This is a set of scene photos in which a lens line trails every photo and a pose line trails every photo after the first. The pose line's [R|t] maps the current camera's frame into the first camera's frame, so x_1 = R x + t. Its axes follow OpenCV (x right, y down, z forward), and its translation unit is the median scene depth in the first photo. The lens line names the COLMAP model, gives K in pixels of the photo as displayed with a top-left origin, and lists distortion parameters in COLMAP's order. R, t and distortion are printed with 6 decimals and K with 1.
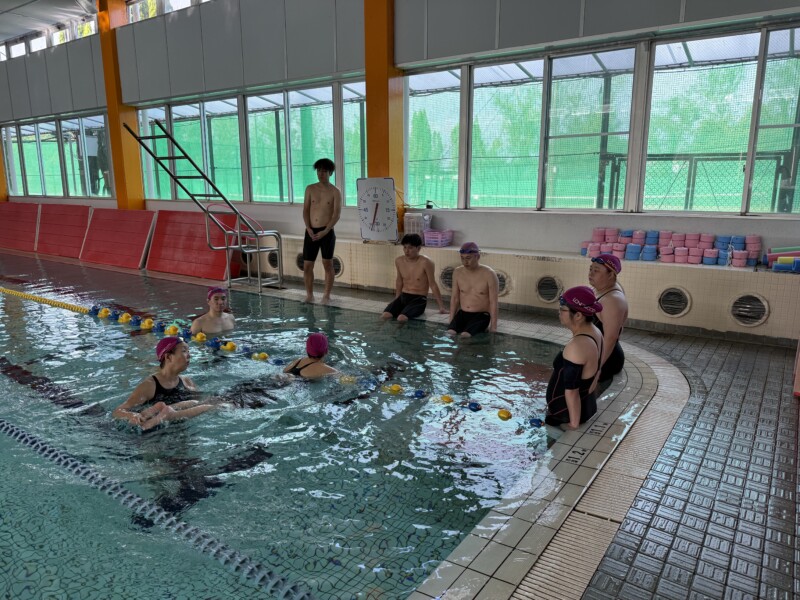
lens RADIAL K [[562.7, 0, 403.2], [0, 562.7, 303.3], [0, 0, 1]] dist [0.055489, -0.079562]
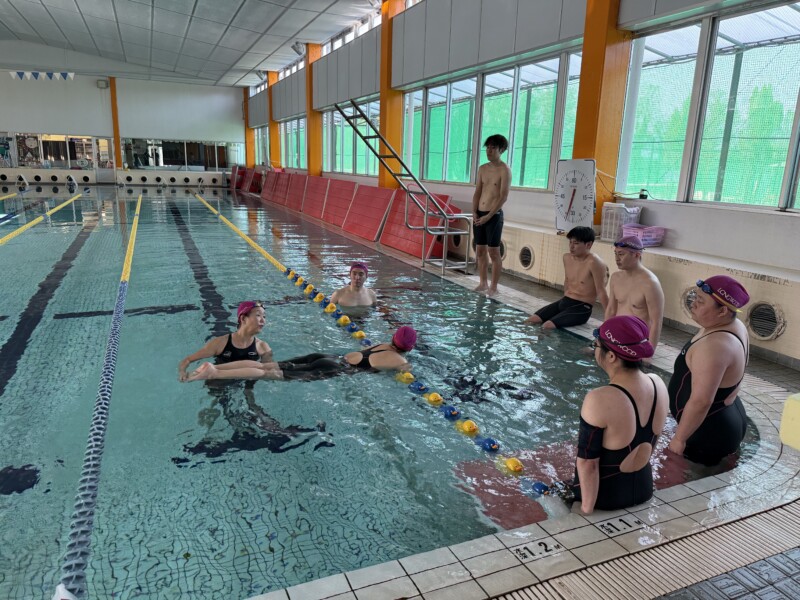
lens RADIAL K [[562.7, 0, 386.8], [0, 562.7, 304.3], [0, 0, 1]] dist [0.055489, -0.079562]
pose [[0.846361, 0.152891, -0.510194, 0.183584], [-0.139363, 0.988111, 0.064919, -0.020989], [0.514053, 0.016157, 0.857606, 0.115101]]
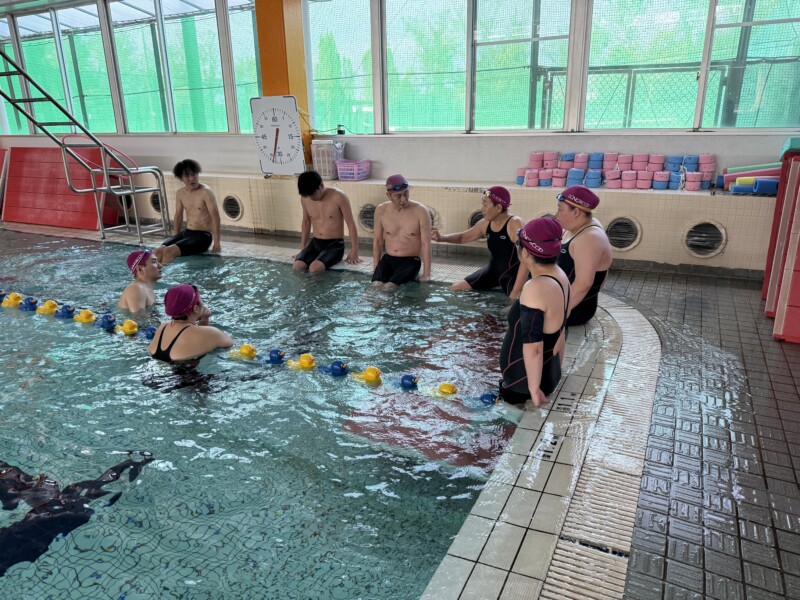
lens RADIAL K [[562.7, 0, 401.6], [0, 562.7, 313.4], [0, 0, 1]] dist [0.055489, -0.079562]
pose [[0.989363, -0.061444, 0.131854, 0.008072], [0.044957, 0.991193, 0.124560, -0.003595], [-0.138346, -0.117307, 0.983412, 0.123653]]
